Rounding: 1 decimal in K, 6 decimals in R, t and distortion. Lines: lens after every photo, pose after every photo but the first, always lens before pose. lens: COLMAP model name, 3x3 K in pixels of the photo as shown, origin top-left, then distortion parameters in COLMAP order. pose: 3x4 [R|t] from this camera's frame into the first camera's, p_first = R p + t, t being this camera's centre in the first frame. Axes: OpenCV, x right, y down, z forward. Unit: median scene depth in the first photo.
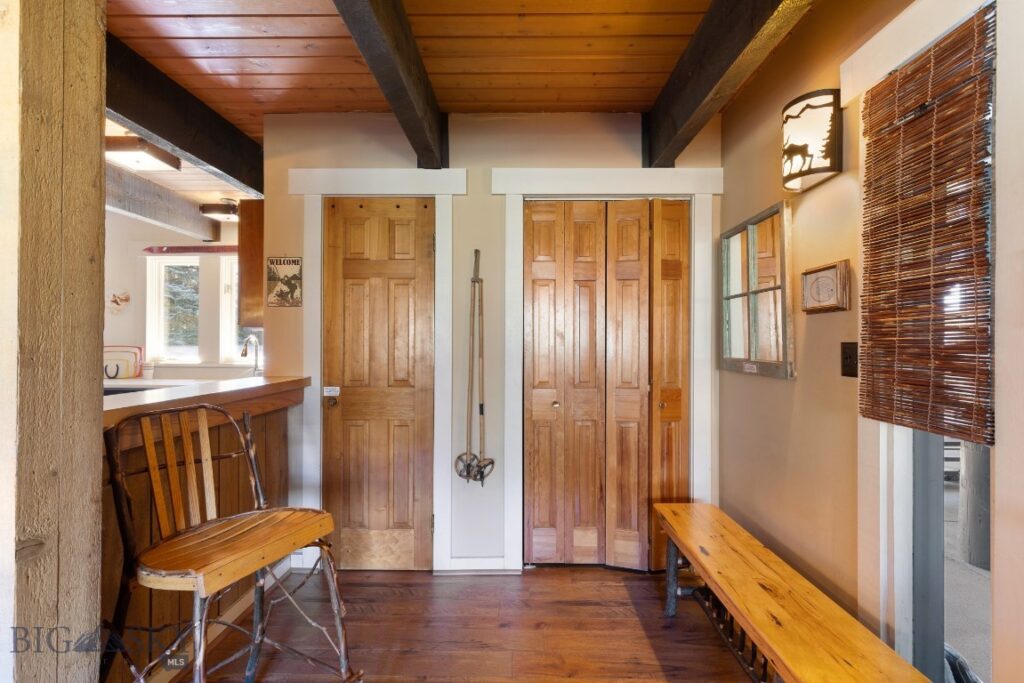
lens RADIAL K [[459.3, 0, 514.6], [0, 459.3, 341.6], [0, 0, 1]] dist [0.008819, -0.001093]
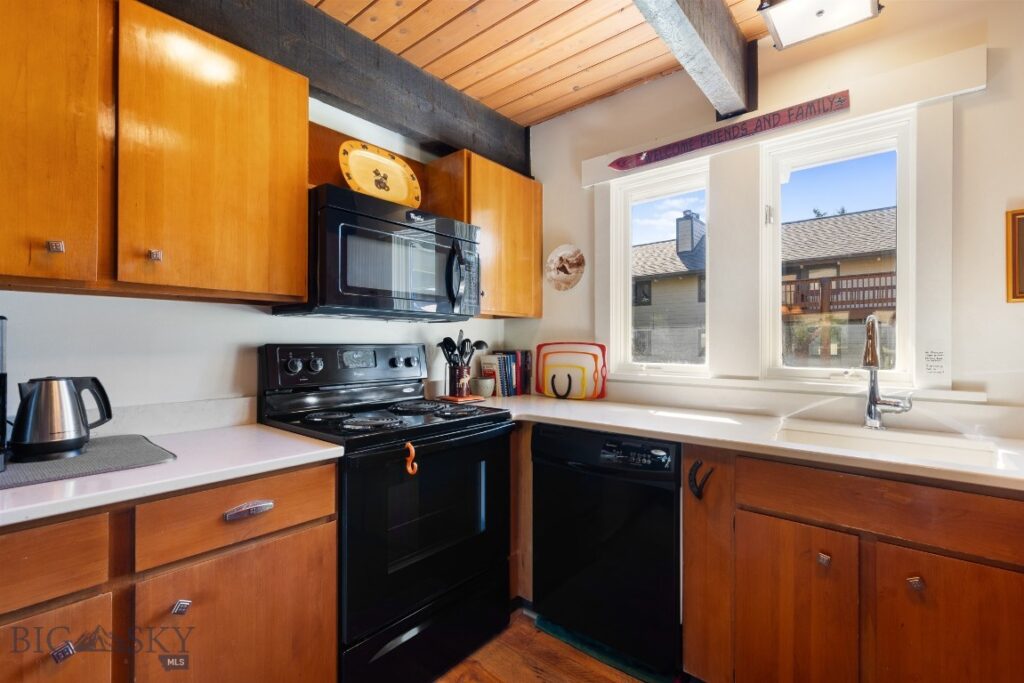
lens RADIAL K [[459.3, 0, 512.3], [0, 459.3, 340.4], [0, 0, 1]] dist [0.008819, -0.001093]
pose [[0.774772, -0.008561, -0.632182, -0.933604], [0.006353, 0.999963, -0.005755, 0.016269], [0.632208, 0.000442, 0.774798, 0.862172]]
